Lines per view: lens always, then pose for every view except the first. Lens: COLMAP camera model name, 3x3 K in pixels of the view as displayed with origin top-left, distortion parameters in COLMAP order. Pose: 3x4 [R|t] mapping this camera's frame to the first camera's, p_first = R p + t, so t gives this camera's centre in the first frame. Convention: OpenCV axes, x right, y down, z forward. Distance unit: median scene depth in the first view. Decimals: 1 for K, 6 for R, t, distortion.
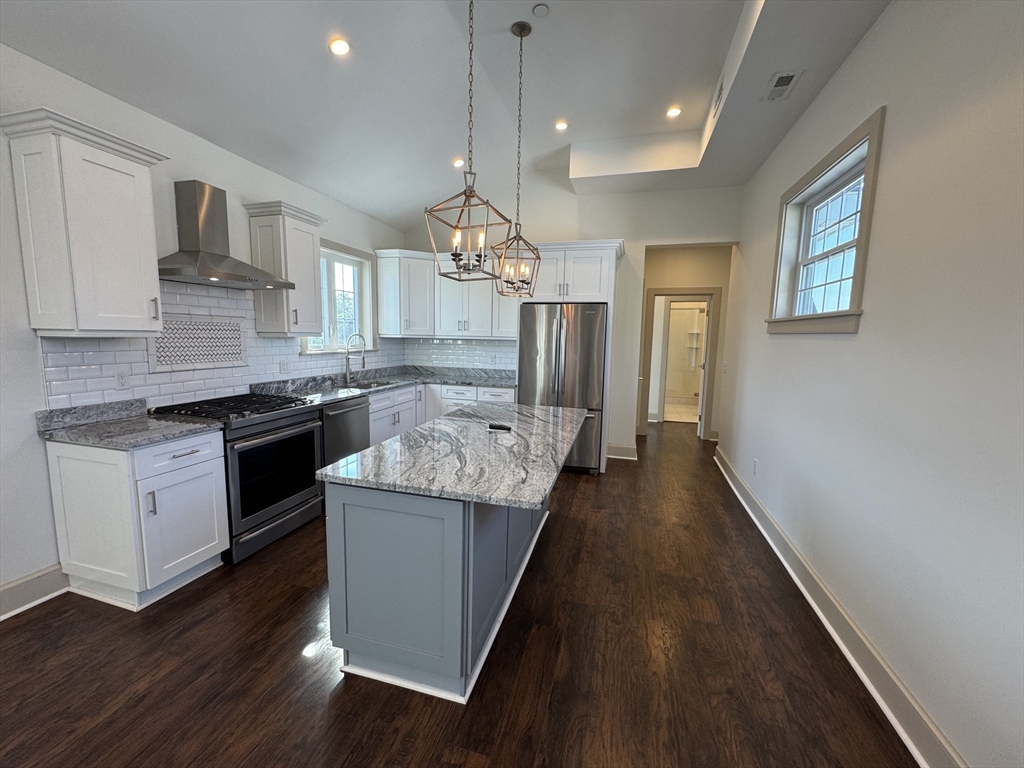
lens RADIAL K [[409.0, 0, 512.0], [0, 409.0, 384.0], [0, 0, 1]] dist [-0.002633, 0.000163]
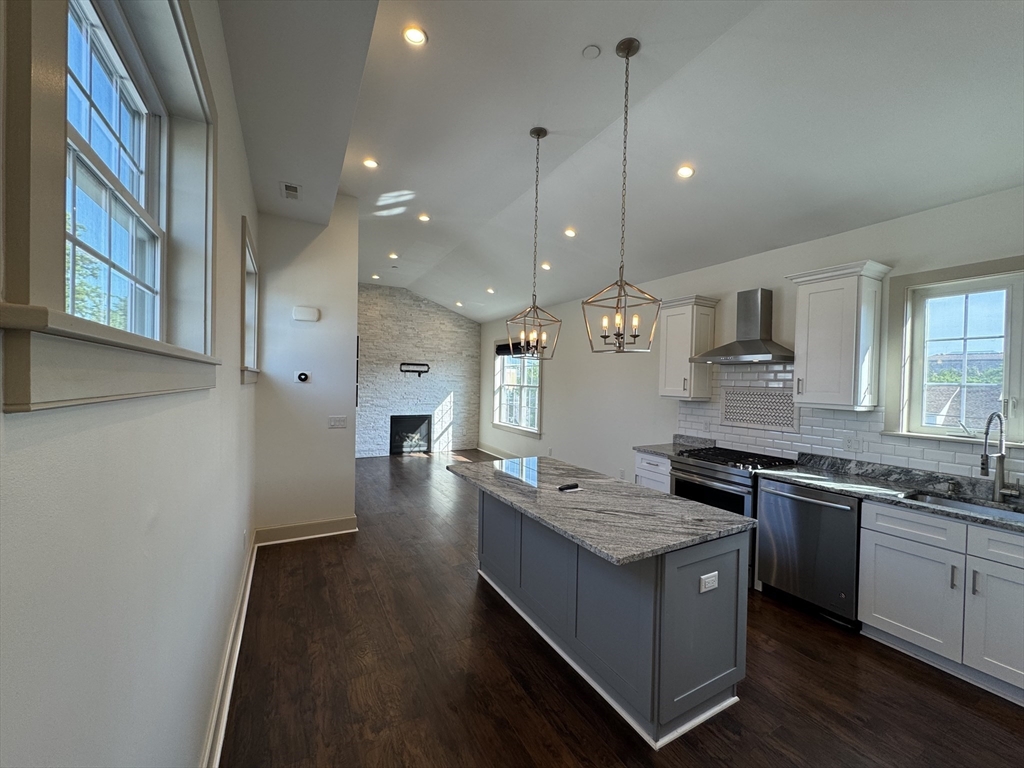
lens RADIAL K [[409.0, 0, 512.0], [0, 409.0, 384.0], [0, 0, 1]] dist [-0.002633, 0.000163]
pose [[-0.713047, -0.030914, -0.700435, 0.612795], [-0.120520, 0.989561, 0.079015, -0.164642], [0.690680, 0.140758, -0.709329, 1.215707]]
